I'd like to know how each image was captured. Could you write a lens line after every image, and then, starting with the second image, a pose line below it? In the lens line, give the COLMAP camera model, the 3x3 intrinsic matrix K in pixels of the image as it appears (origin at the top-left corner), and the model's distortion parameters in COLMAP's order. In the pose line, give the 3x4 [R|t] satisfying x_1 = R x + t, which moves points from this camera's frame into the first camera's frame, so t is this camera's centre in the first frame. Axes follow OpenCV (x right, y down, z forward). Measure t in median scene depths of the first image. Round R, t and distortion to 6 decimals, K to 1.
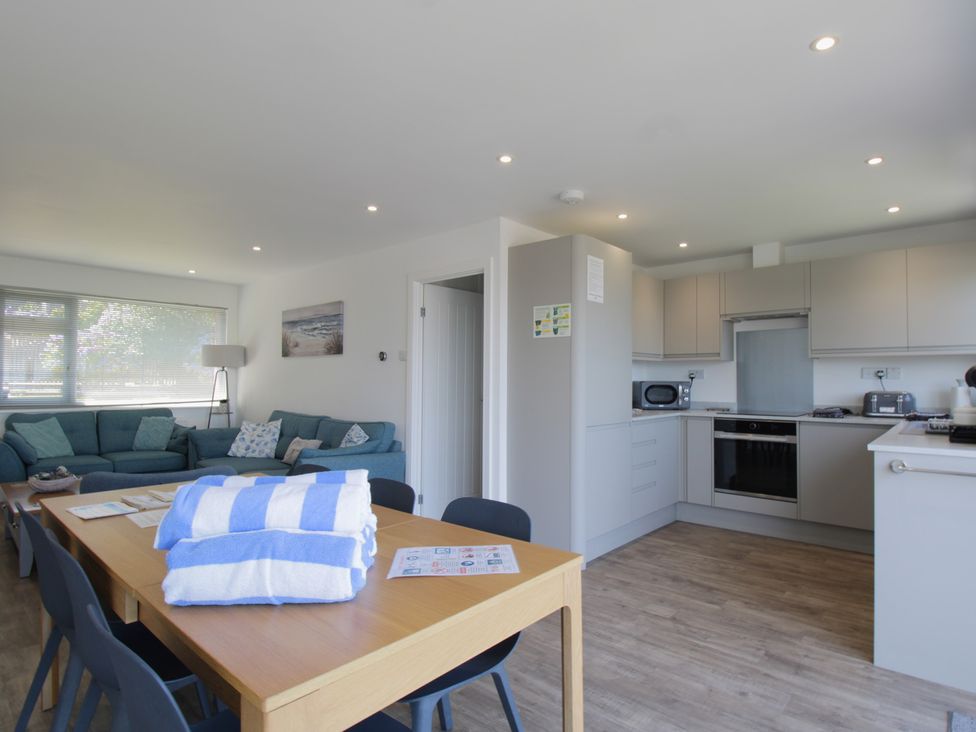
lens RADIAL K [[525.3, 0, 501.8], [0, 525.3, 367.9], [0, 0, 1]] dist [-0.006197, -0.013568]
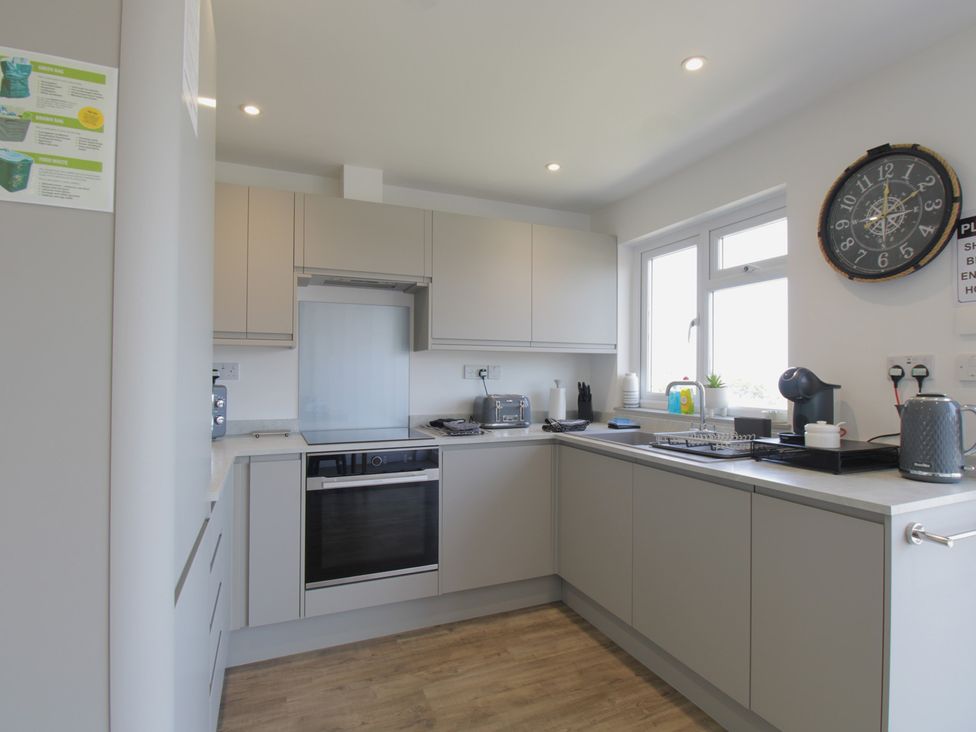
lens RADIAL K [[525.3, 0, 524.2], [0, 525.3, 366.5], [0, 0, 1]] dist [-0.006197, -0.013568]
pose [[0.395949, 0.010628, 0.918211, -0.001293], [-0.023321, 0.999727, -0.001516, 0.000882], [-0.917977, -0.020813, 0.396088, 0.521299]]
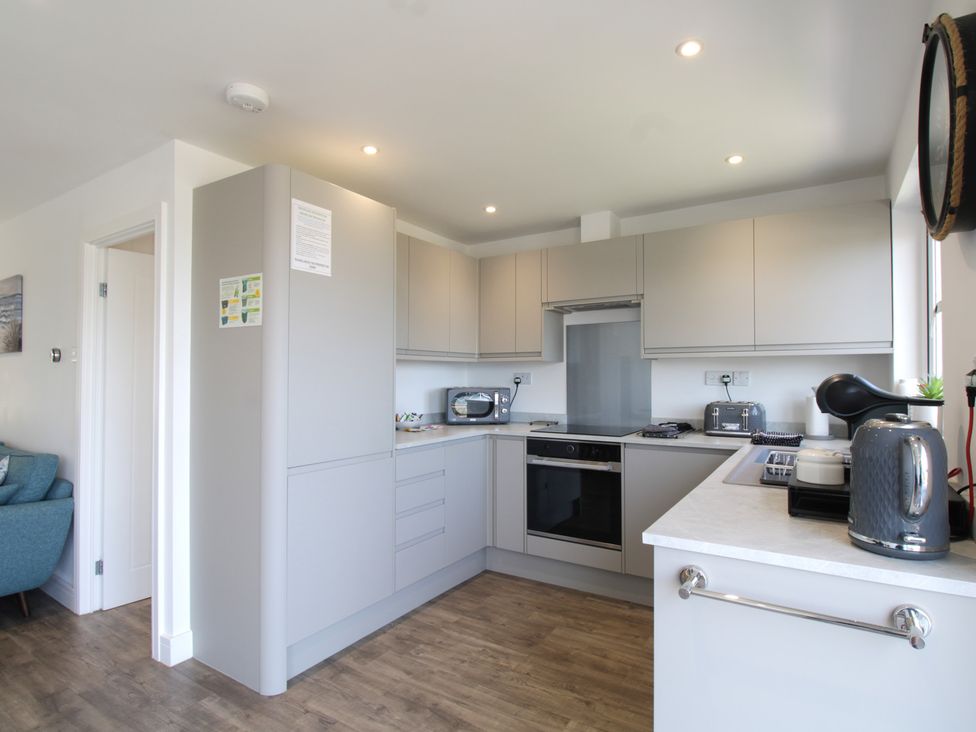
lens RADIAL K [[525.3, 0, 500.4], [0, 525.3, 369.4], [0, 0, 1]] dist [-0.006197, -0.013568]
pose [[0.985492, -0.001858, 0.169715, 0.212966], [0.000441, 0.999965, 0.008385, -0.008704], [-0.169724, -0.008189, 0.985458, 0.229961]]
